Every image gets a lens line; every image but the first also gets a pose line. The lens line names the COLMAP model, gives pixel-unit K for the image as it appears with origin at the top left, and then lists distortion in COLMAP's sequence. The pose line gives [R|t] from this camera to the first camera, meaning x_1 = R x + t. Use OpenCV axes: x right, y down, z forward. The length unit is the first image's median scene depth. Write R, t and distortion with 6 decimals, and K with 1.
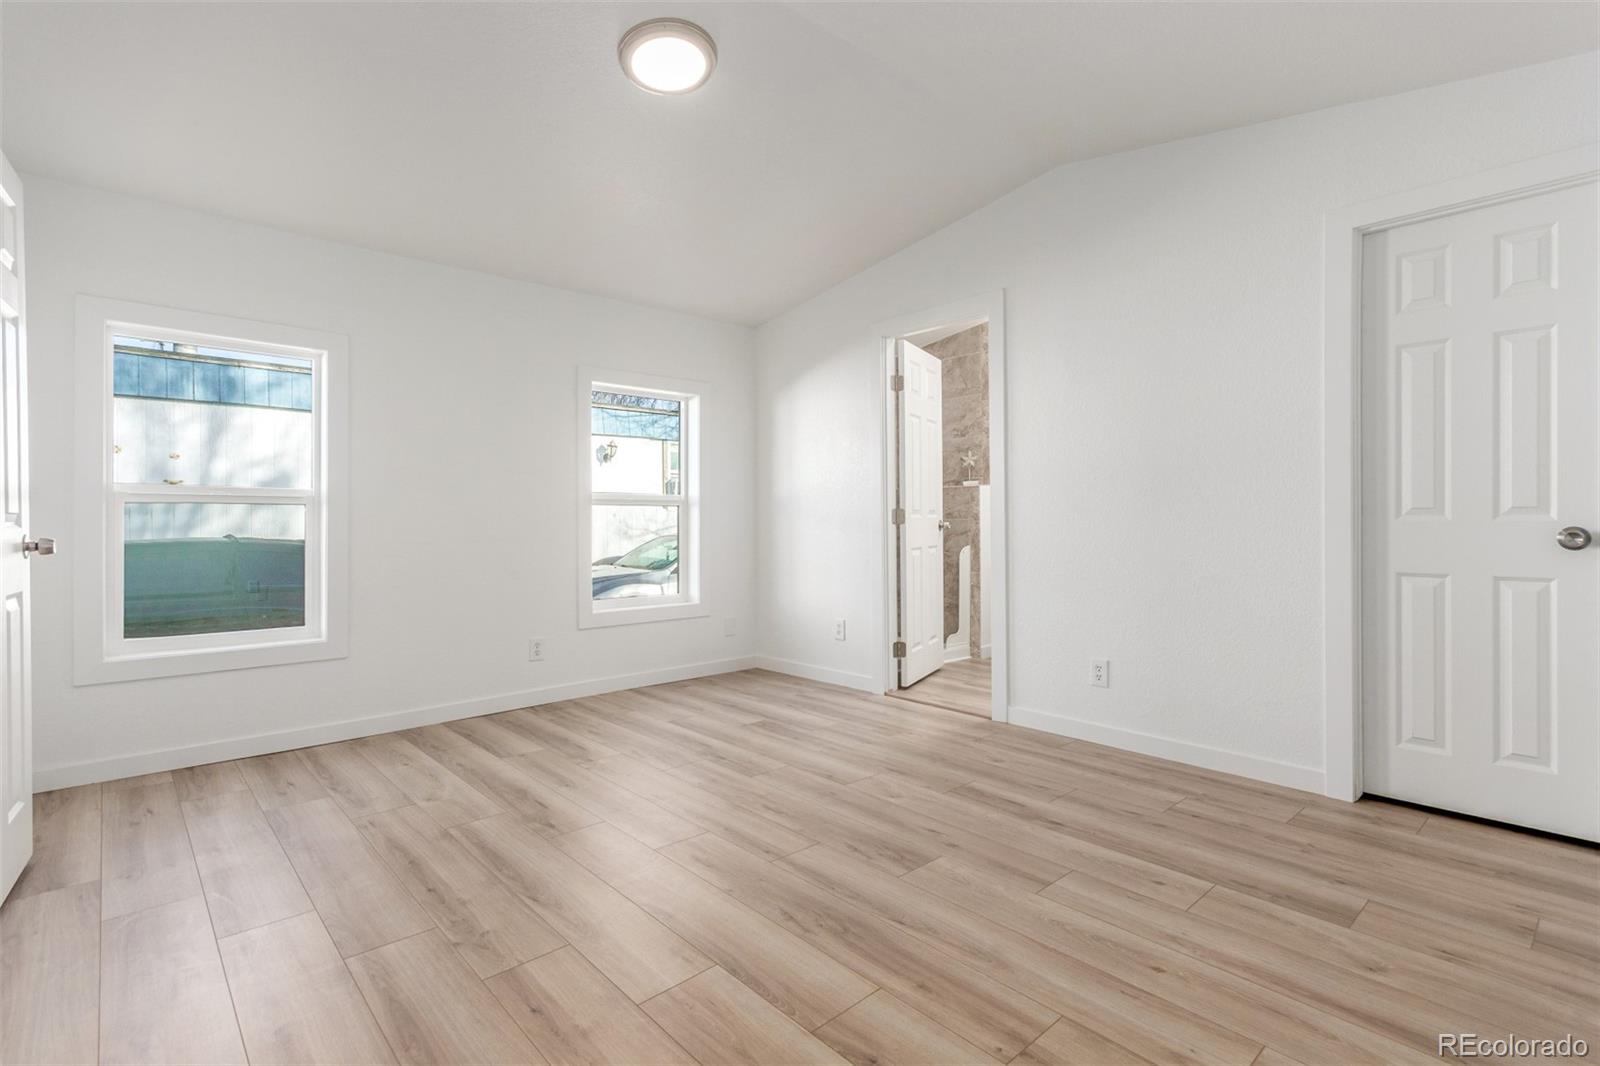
lens RADIAL K [[770.1, 0, 805.8], [0, 770.1, 531.4], [0, 0, 1]] dist [0.005931, 0.001208]
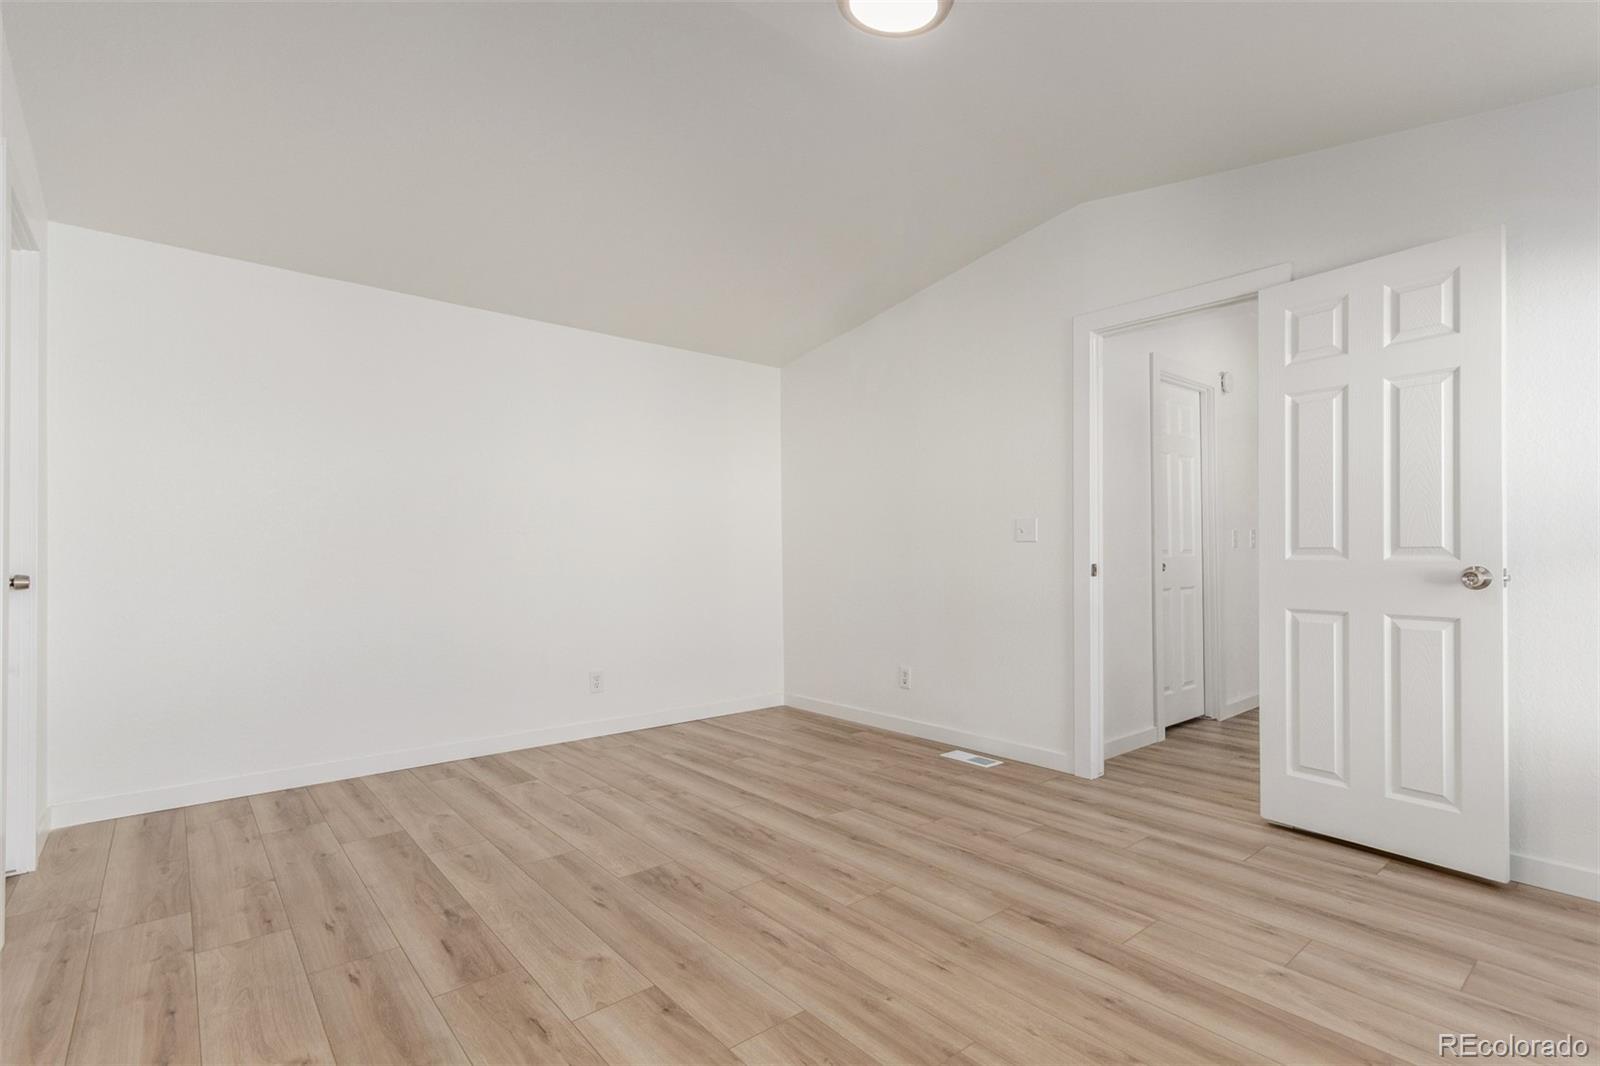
lens RADIAL K [[756.7, 0, 803.2], [0, 756.7, 552.2], [0, 0, 1]] dist [0.005596, 0.000971]
pose [[-0.998908, 0.009208, 0.045797, -0.123674], [0.009844, 0.999858, 0.013700, -0.038259], [-0.045664, 0.014136, -0.998857, 1.947577]]
